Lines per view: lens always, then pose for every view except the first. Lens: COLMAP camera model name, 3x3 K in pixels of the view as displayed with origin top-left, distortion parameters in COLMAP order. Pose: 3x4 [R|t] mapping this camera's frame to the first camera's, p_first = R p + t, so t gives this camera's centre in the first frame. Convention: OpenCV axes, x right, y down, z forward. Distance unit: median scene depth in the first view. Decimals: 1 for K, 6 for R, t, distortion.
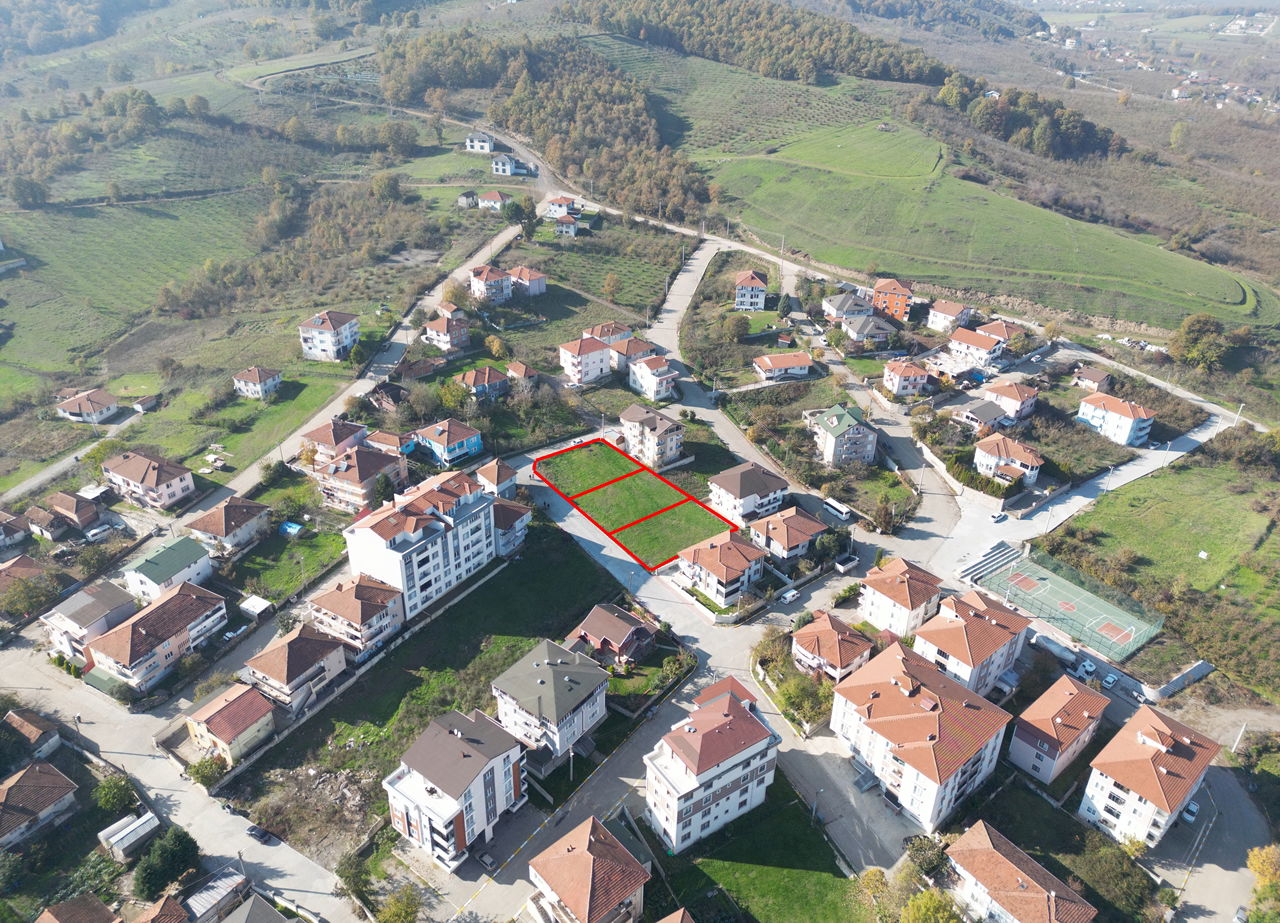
lens RADIAL K [[877.3, 0, 640.0], [0, 877.3, 461.5], [0, 0, 1]] dist [0.065558, -0.046781]
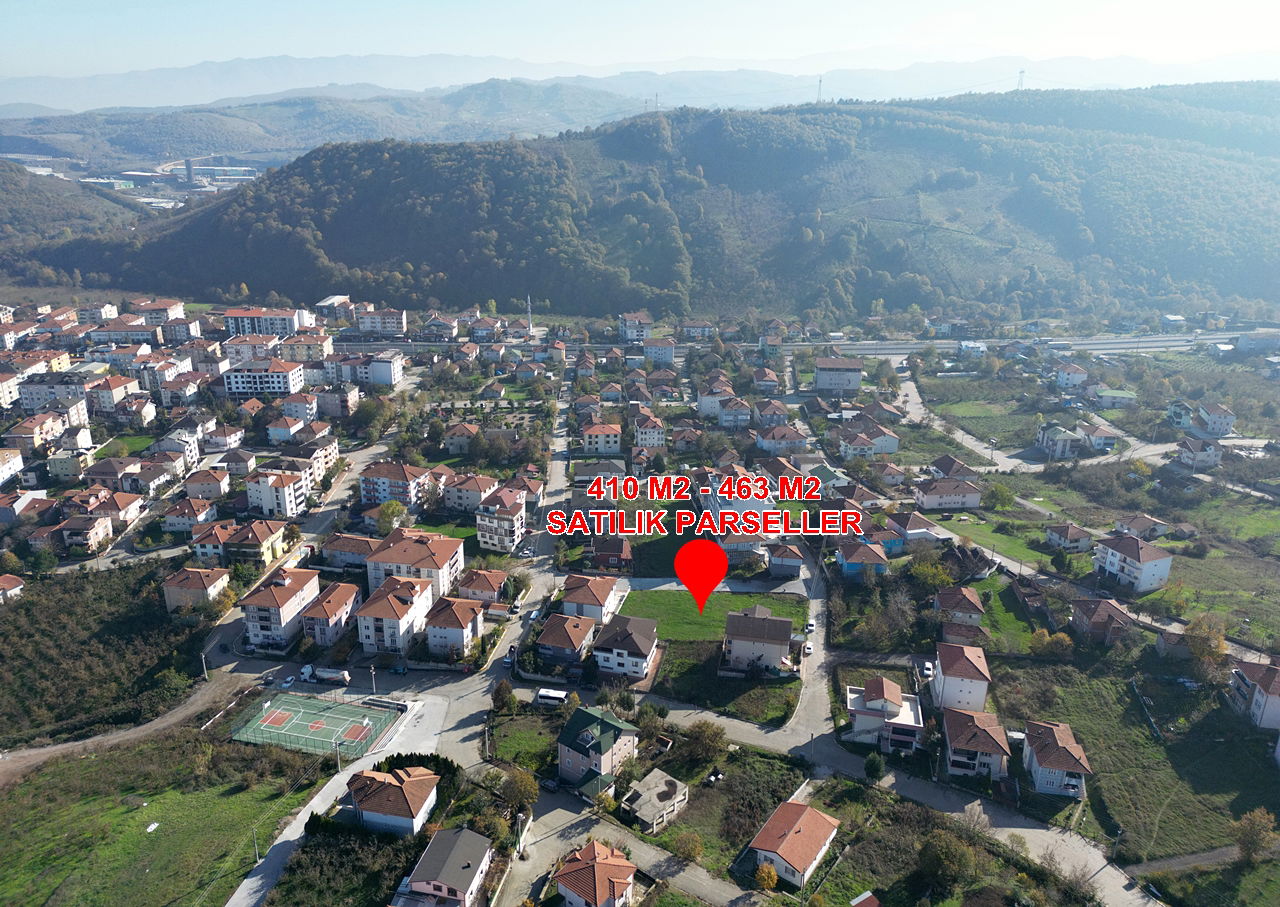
lens RADIAL K [[887.2, 0, 637.8], [0, 887.2, 431.5], [0, 0, 1]] dist [0.076519, -0.070053]
pose [[-0.776097, 0.176394, -0.605441, 0.611283], [-0.332633, 0.701148, 0.630672, -0.699460], [0.535750, 0.690852, -0.485484, 1.176587]]
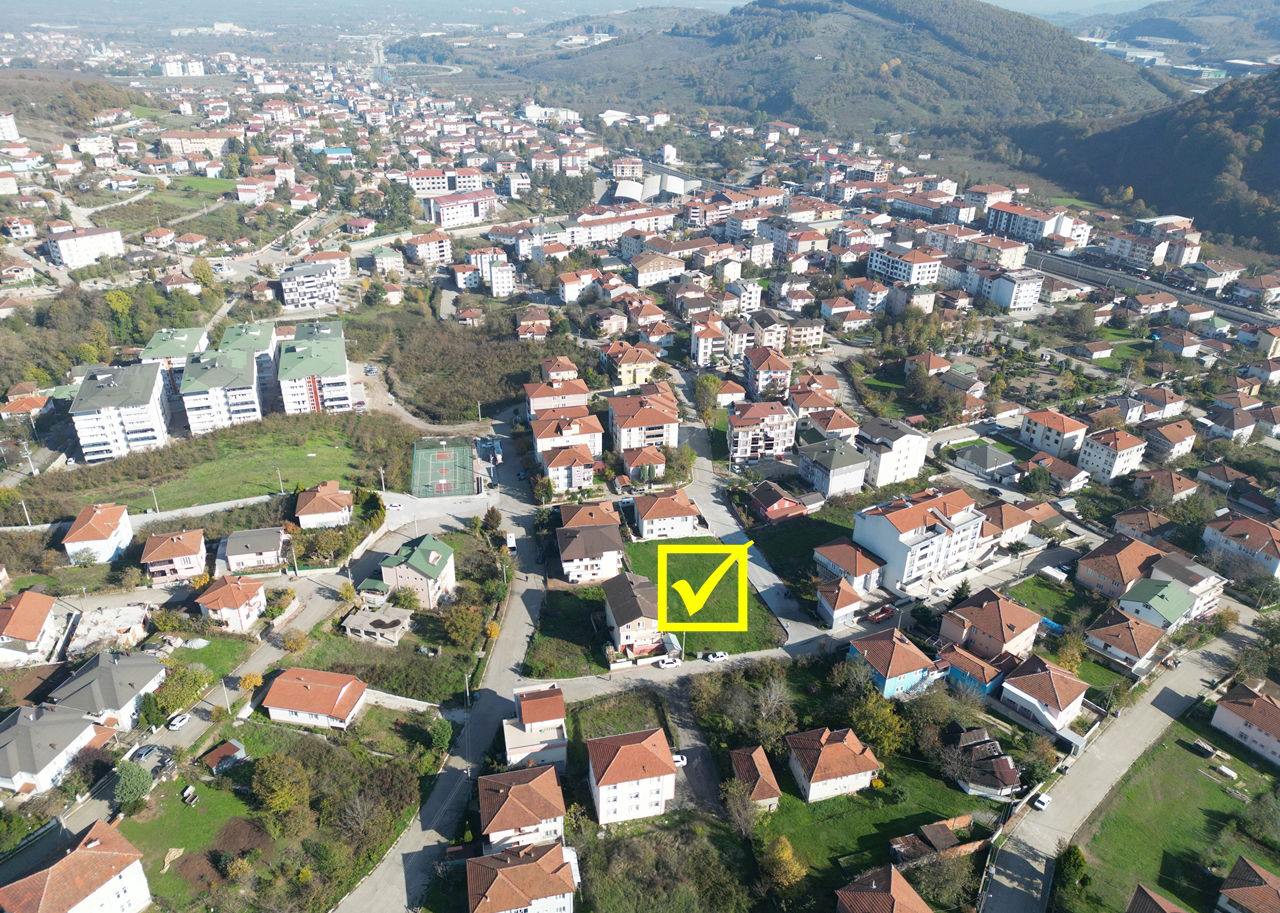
lens RADIAL K [[884.6, 0, 640.0], [0, 884.6, 456.5], [0, 0, 1]] dist [0.085120, -0.084969]
pose [[-0.899472, -0.237622, 0.366724, -0.243551], [0.178517, 0.566184, 0.804716, -0.732136], [-0.398852, 0.789285, -0.466847, 1.201541]]
